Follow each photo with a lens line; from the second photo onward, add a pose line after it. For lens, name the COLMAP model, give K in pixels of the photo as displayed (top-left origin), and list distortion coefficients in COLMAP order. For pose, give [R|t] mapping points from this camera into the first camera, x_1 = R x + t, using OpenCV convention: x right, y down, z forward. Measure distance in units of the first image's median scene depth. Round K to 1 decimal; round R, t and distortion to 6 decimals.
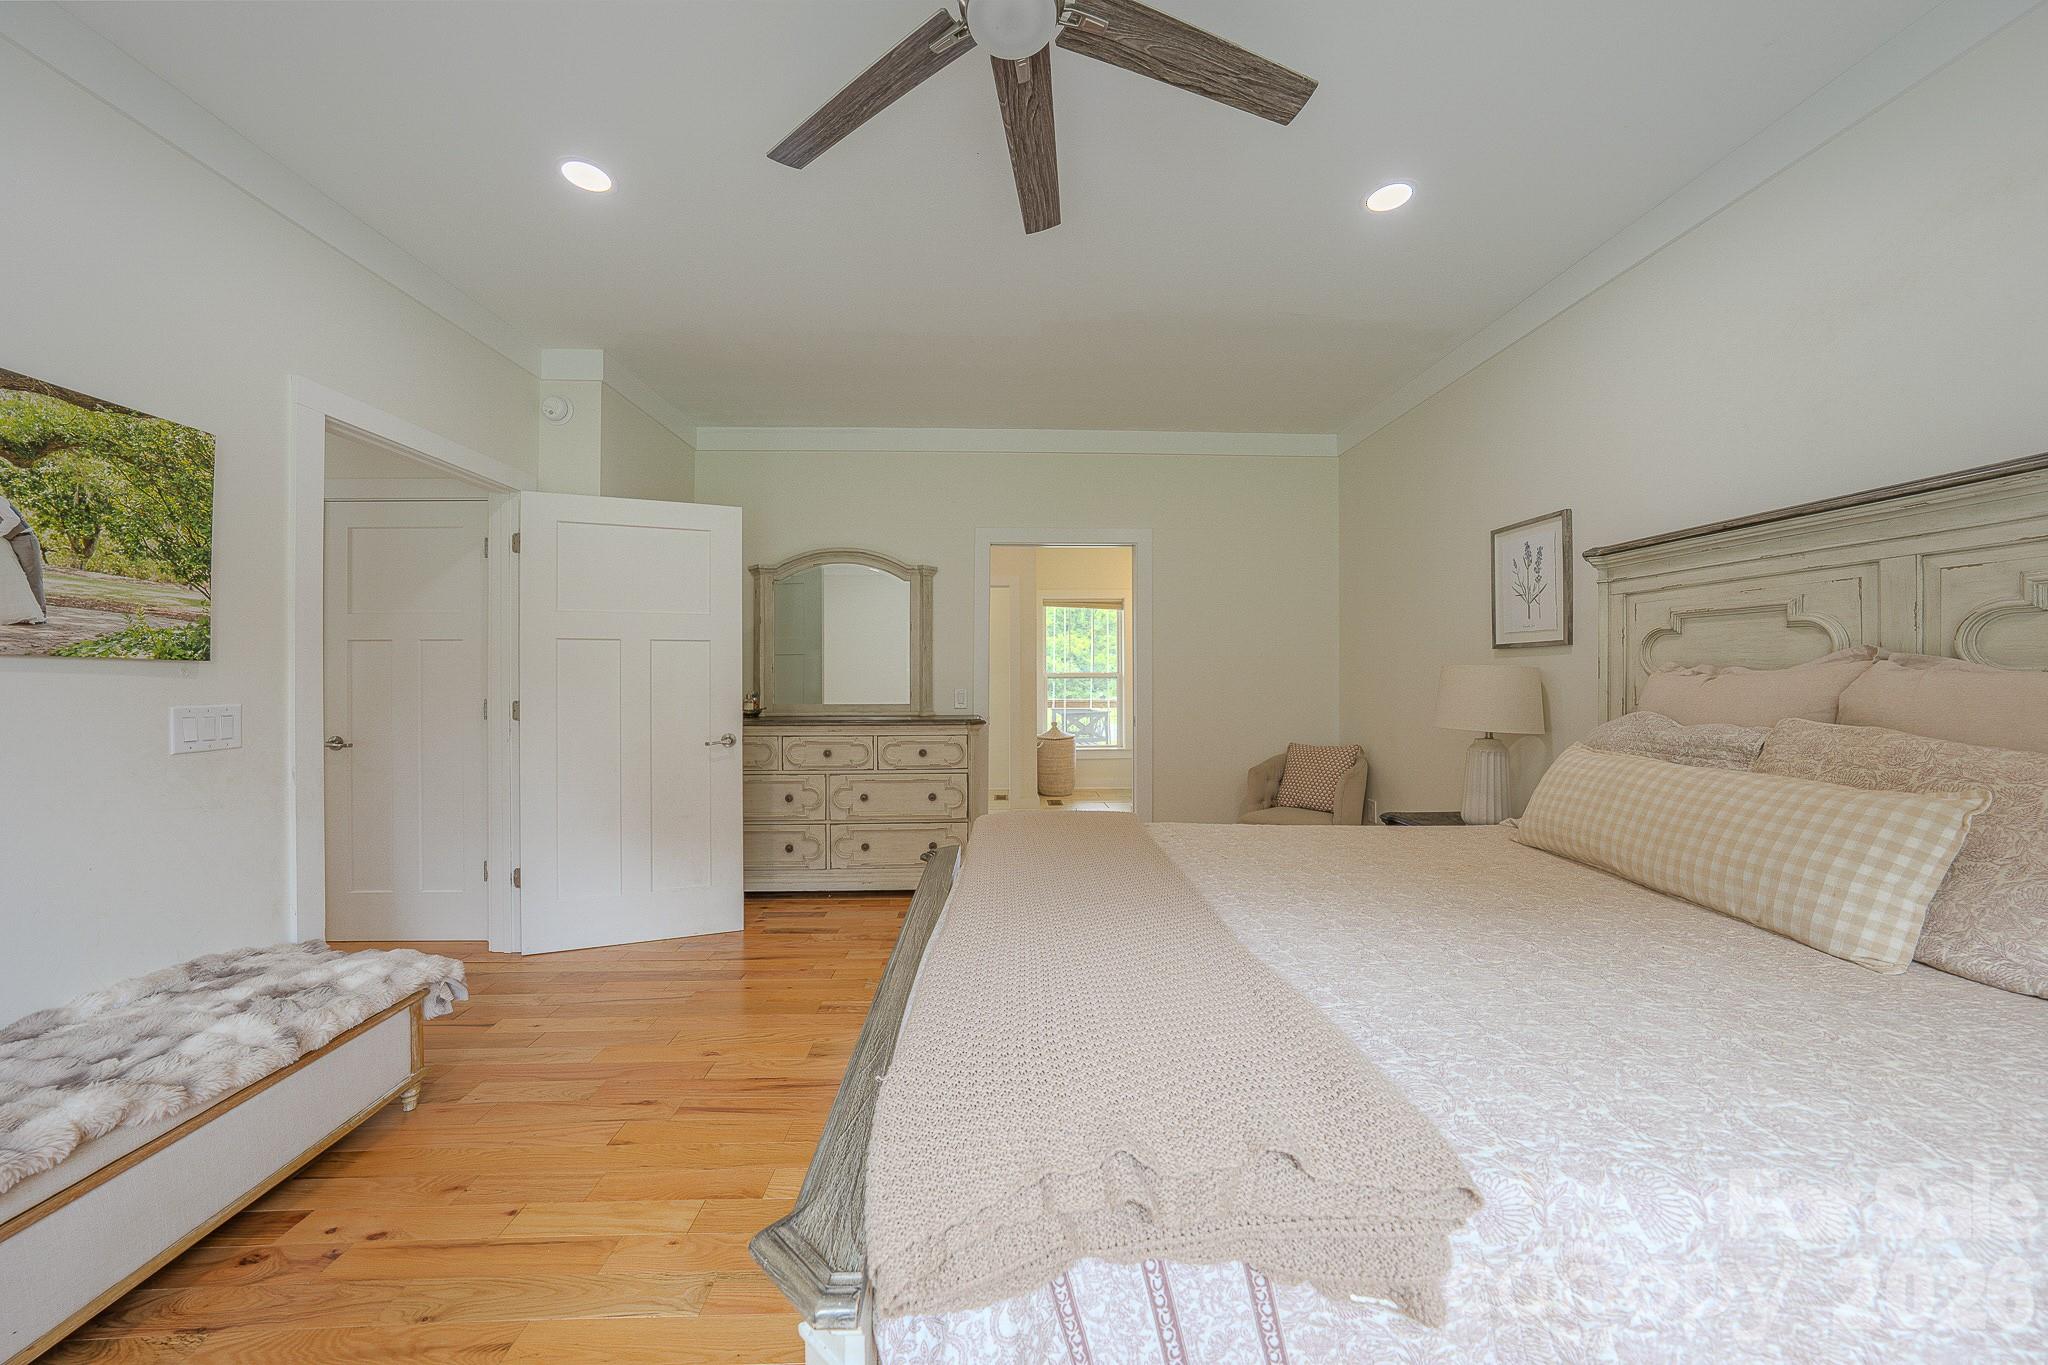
lens RADIAL K [[708.5, 0, 1031.0], [0, 708.5, 676.4], [0, 0, 1]] dist [-0.028172, 0.005657]
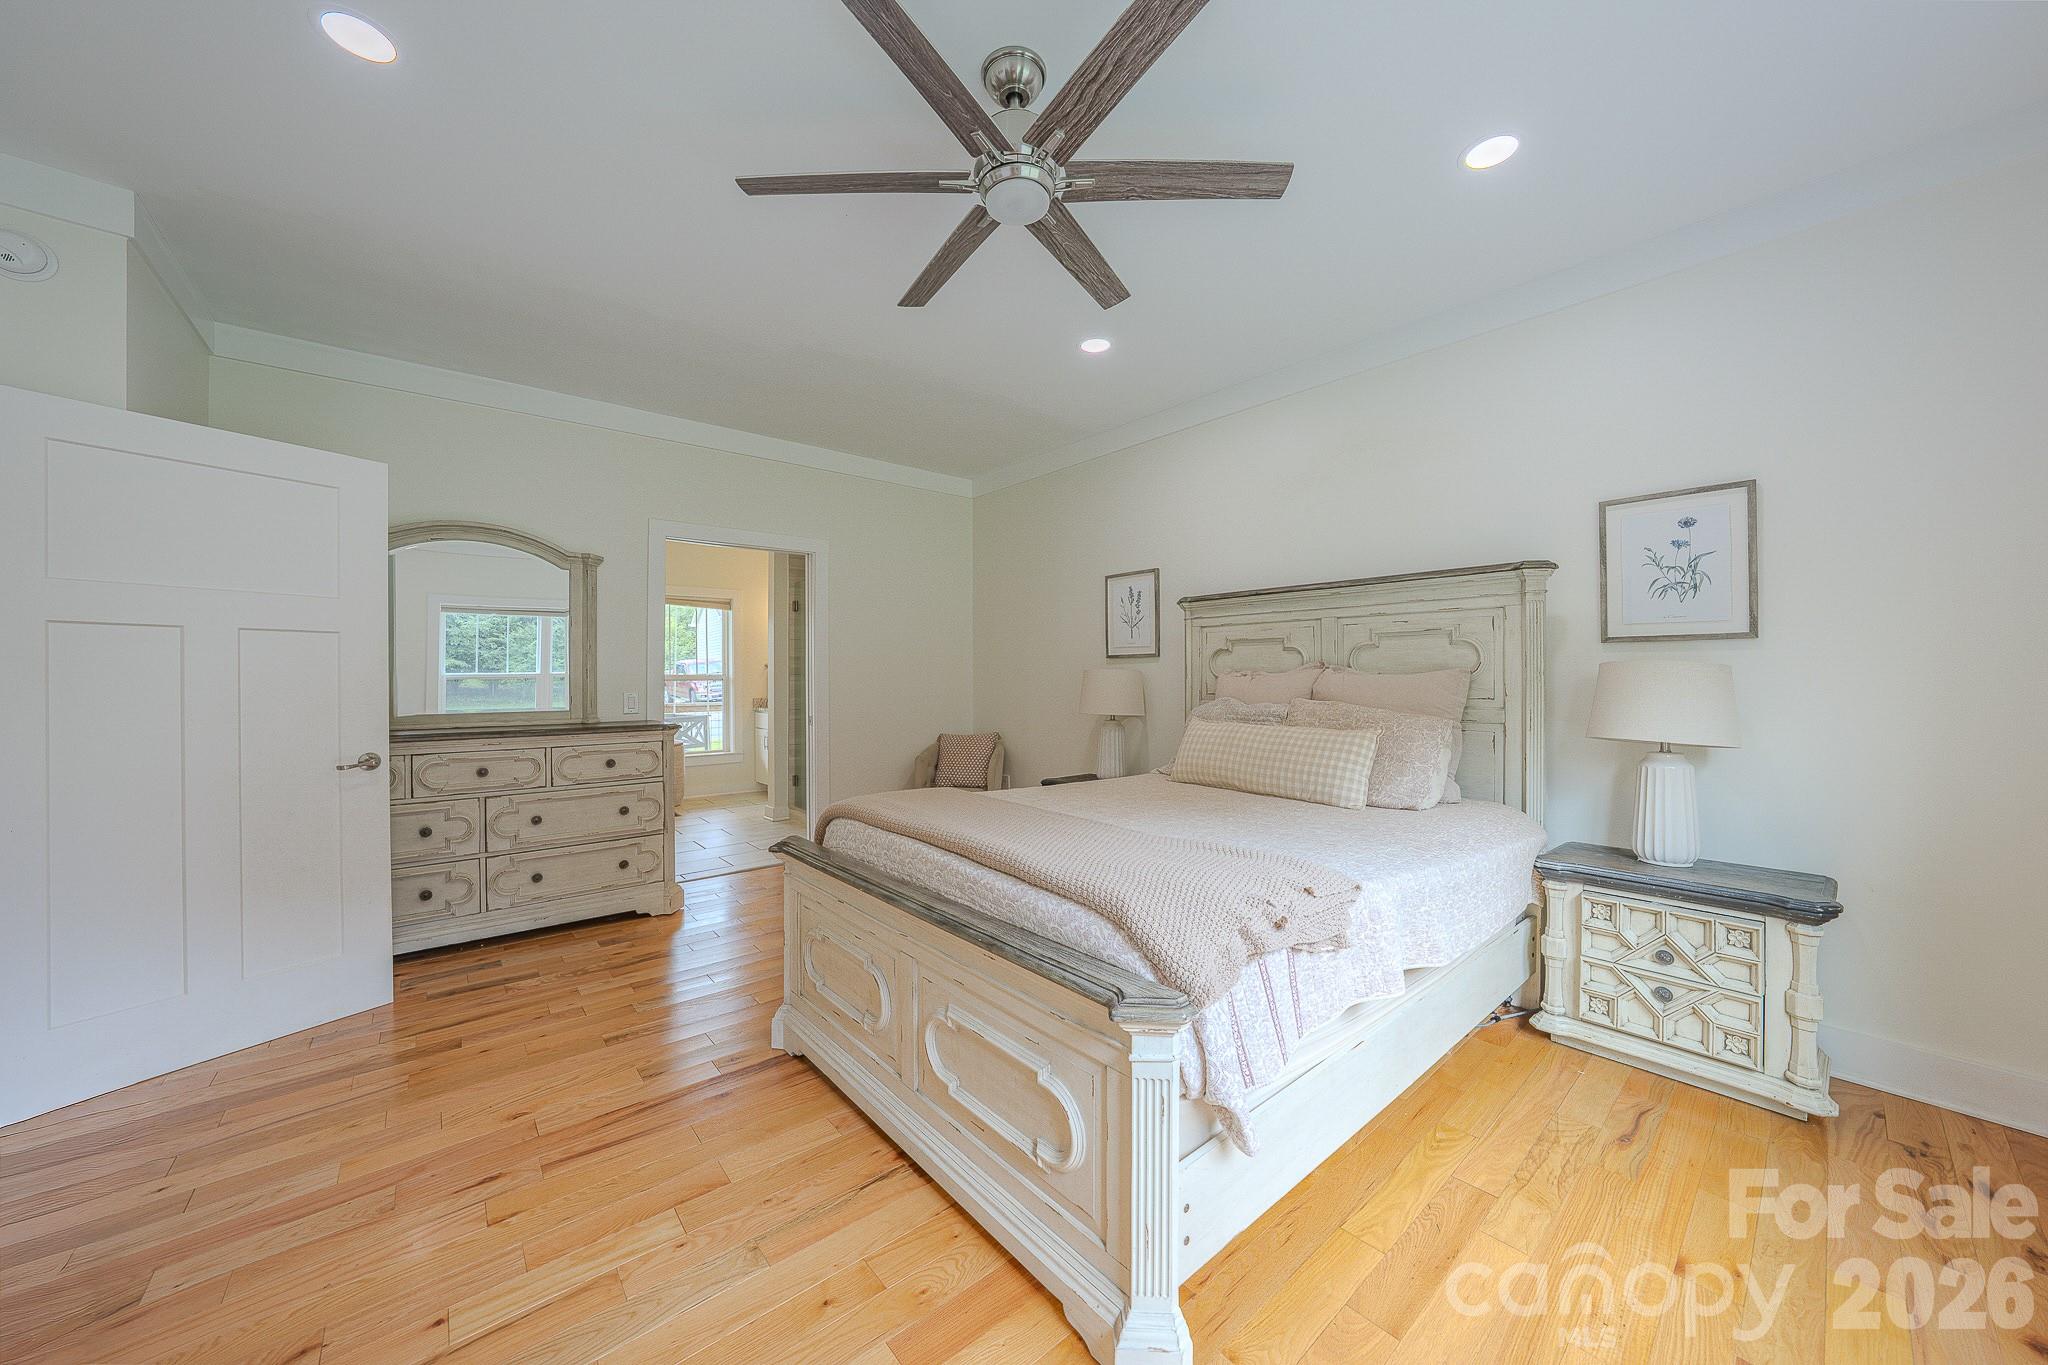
lens RADIAL K [[708.5, 0, 1031.0], [0, 708.5, 676.4], [0, 0, 1]] dist [-0.028172, 0.005657]
pose [[0.788227, -0.000994, 0.615384, -0.363002], [0.003009, 0.999993, -0.002239, 0.000881], [-0.615377, 0.003616, 0.788225, -0.049466]]
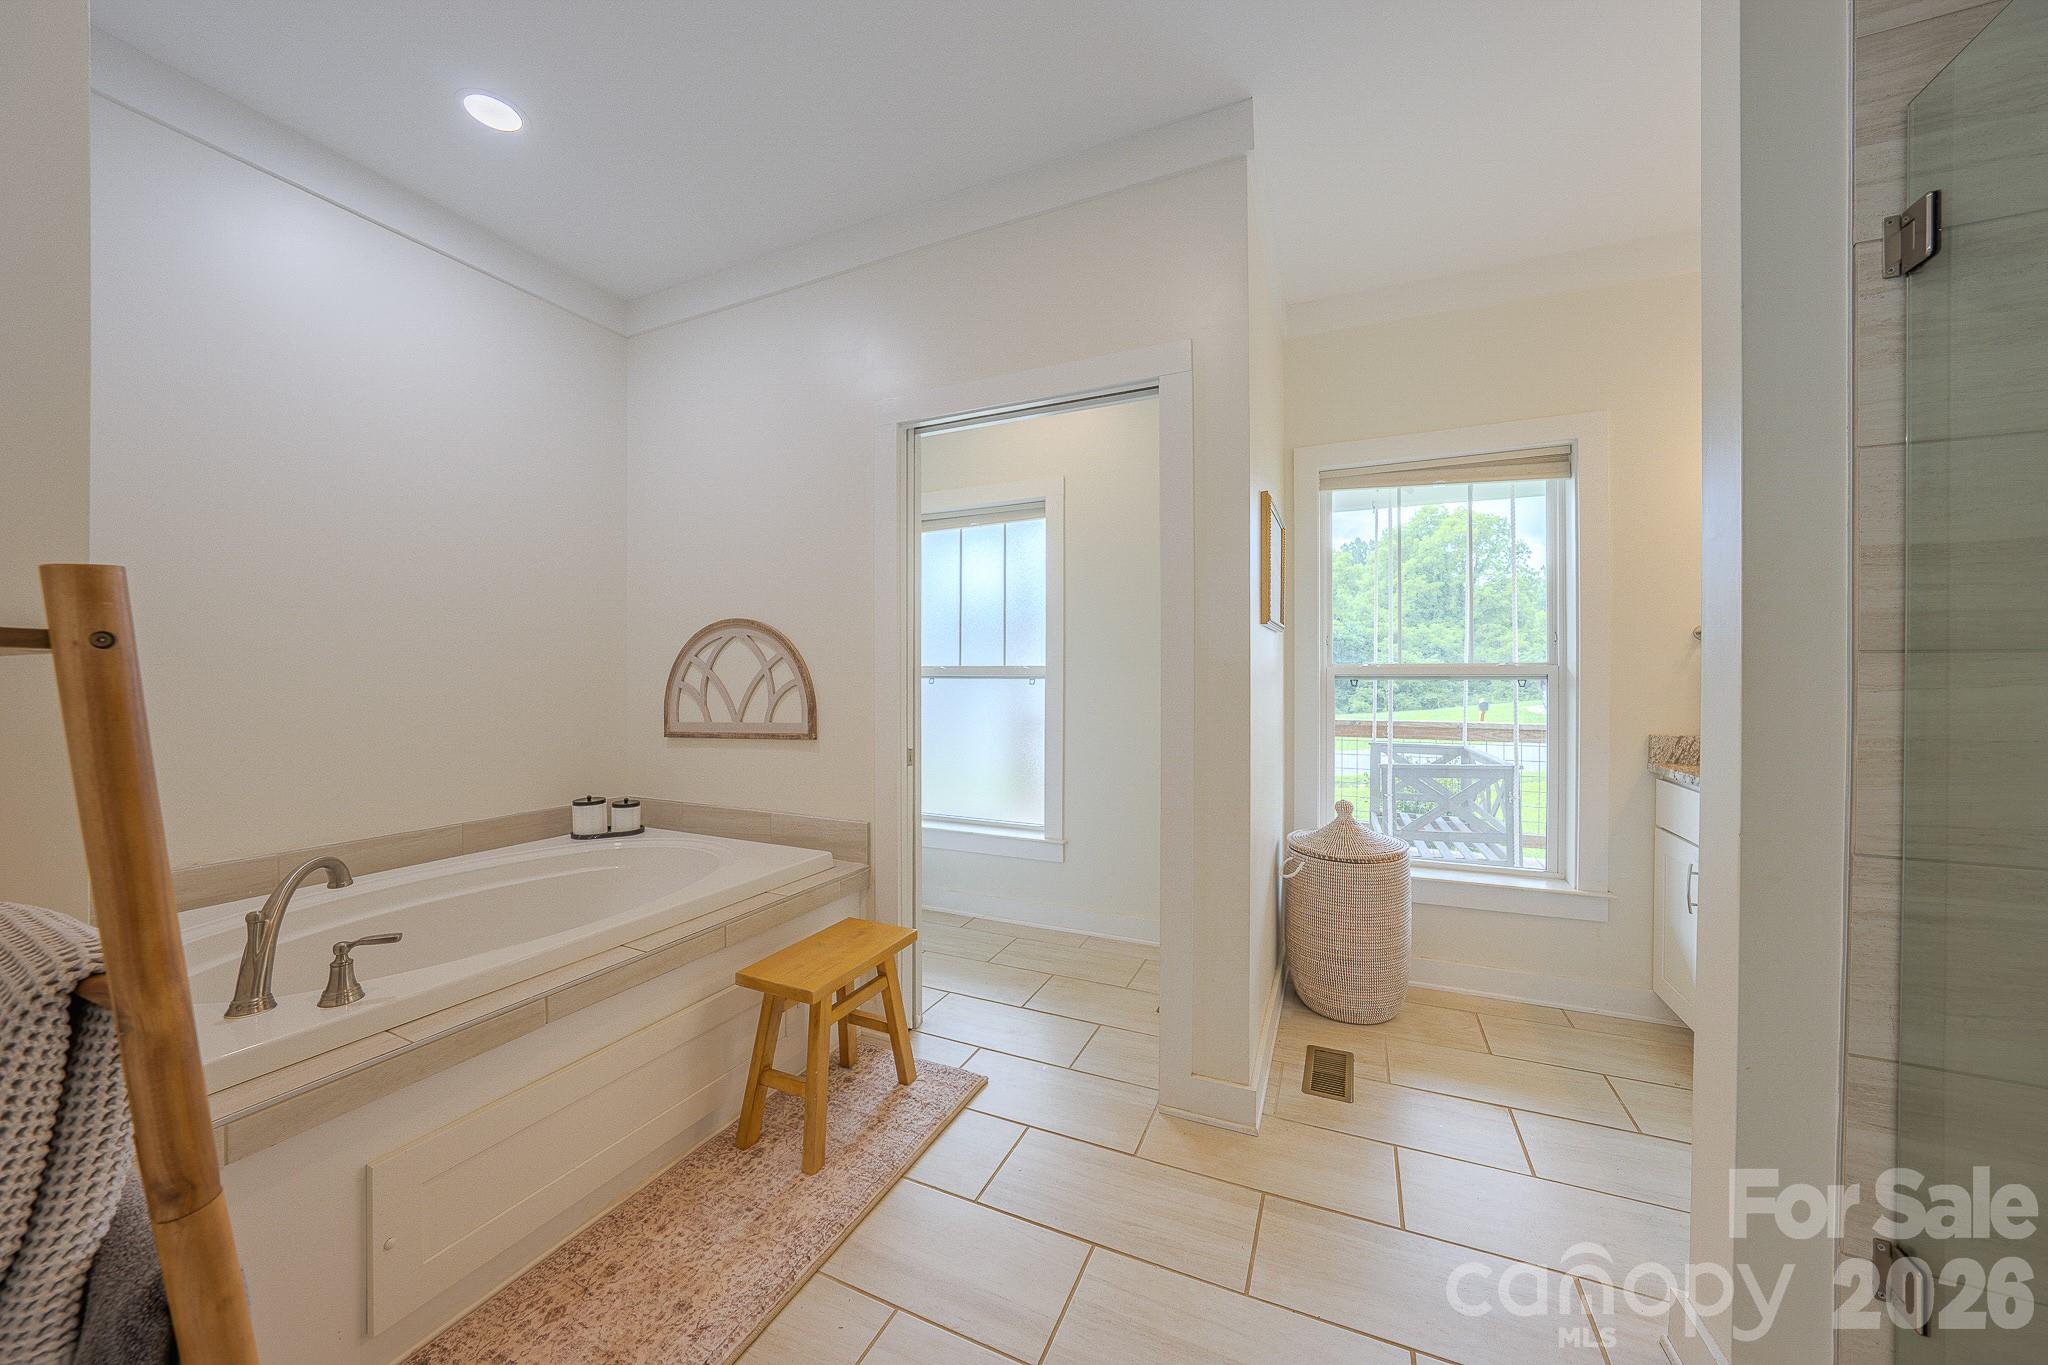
lens RADIAL K [[734.6, 0, 1003.9], [0, 734.6, 678.9], [0, 0, 1]] dist [-0.021505, 0.000037]
pose [[0.886593, 0.004321, -0.462530, 0.121459], [-0.002807, 0.999988, 0.003962, 0.003646], [0.462541, -0.002214, 0.886595, 1.435735]]
